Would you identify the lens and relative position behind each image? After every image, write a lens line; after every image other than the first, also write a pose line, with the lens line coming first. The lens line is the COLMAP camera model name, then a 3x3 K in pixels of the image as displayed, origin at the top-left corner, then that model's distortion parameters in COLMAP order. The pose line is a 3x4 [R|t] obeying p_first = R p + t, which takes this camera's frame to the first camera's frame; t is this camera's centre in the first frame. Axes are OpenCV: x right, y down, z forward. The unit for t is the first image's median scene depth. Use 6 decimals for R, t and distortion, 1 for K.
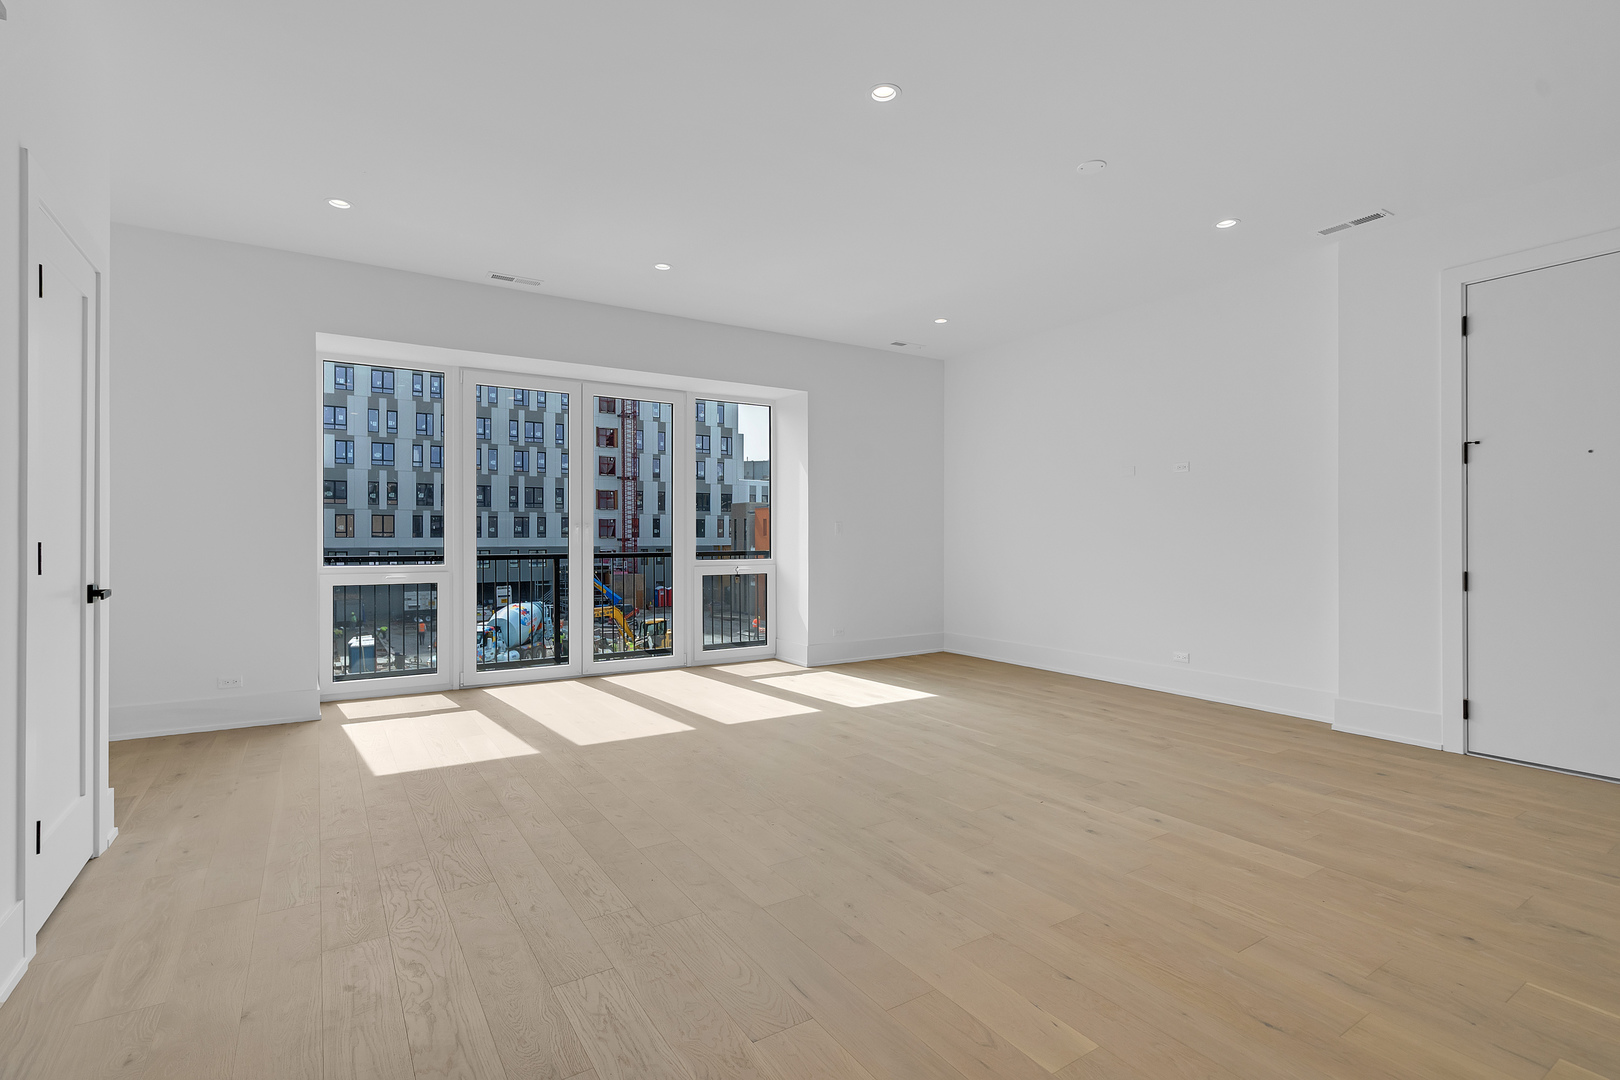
lens RADIAL K [[753.7, 0, 804.9], [0, 753.7, 537.5], [0, 0, 1]] dist [-0.002943, -0.000013]
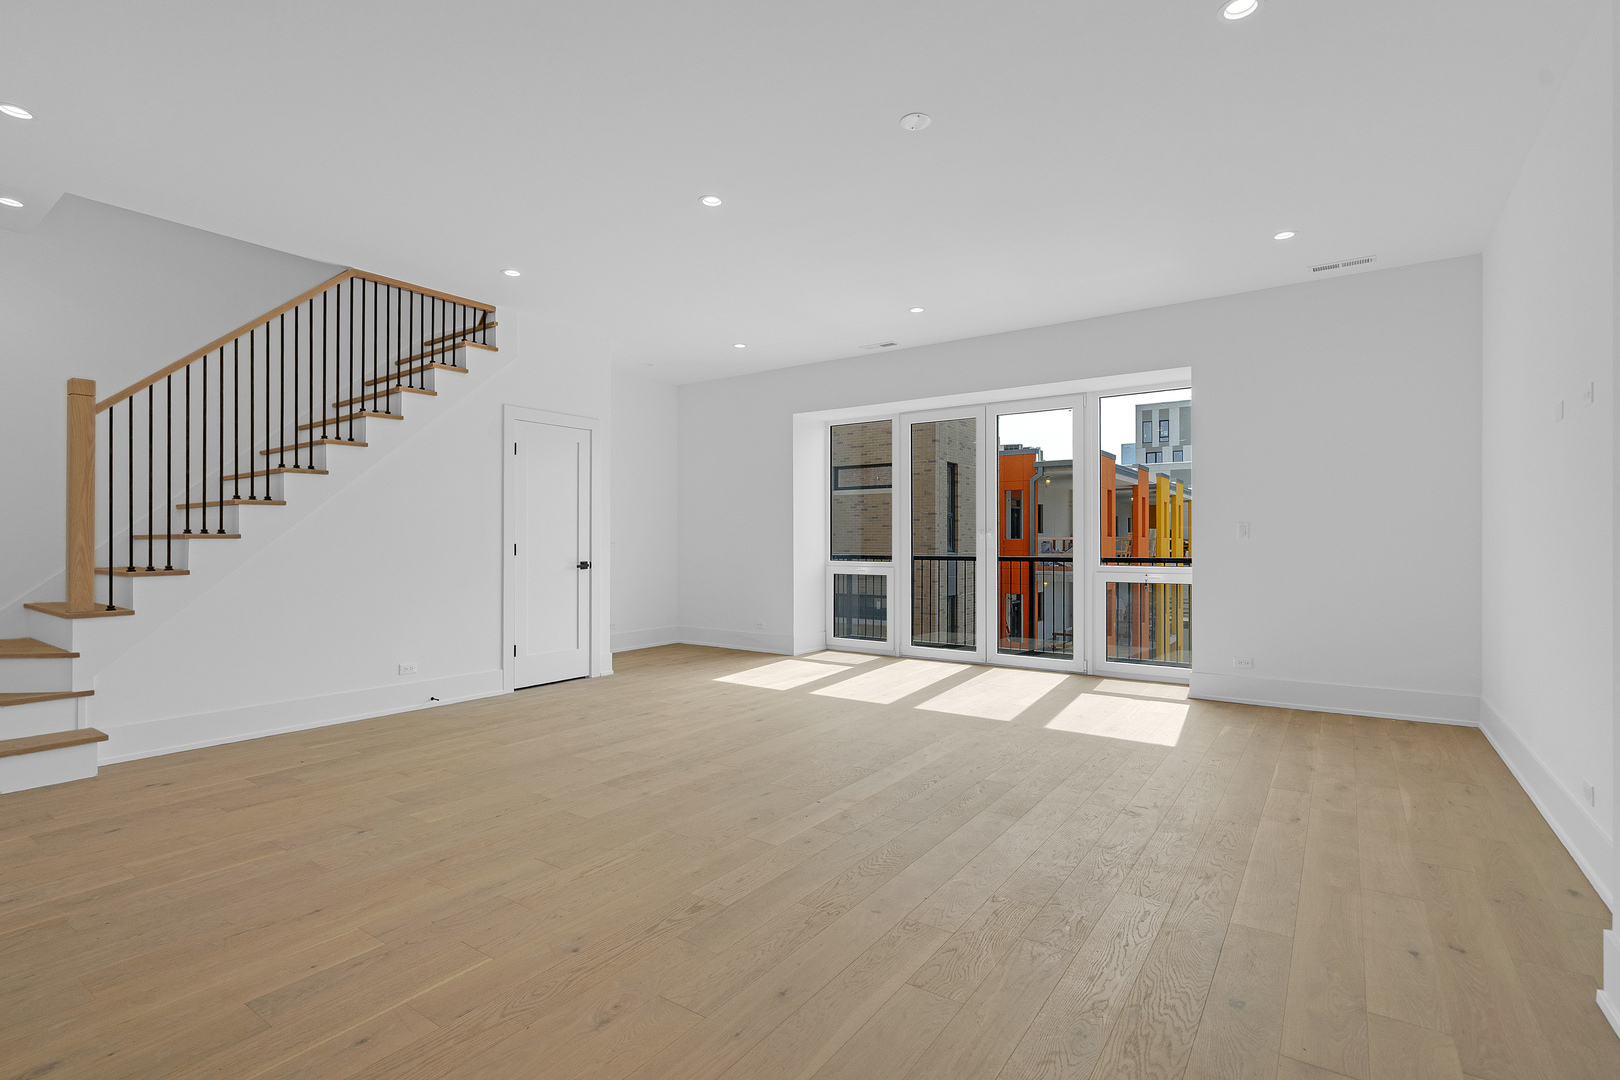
lens RADIAL K [[765.6, 0, 810.0], [0, 765.6, 540.0], [0, 0, 1]] dist [0.002137, 0.000218]
pose [[0.383159, -0.000315, -0.923682, 0.716661], [0.001739, 0.999998, 0.000381, -0.004068], [0.923681, -0.001752, 0.383159, 0.331563]]
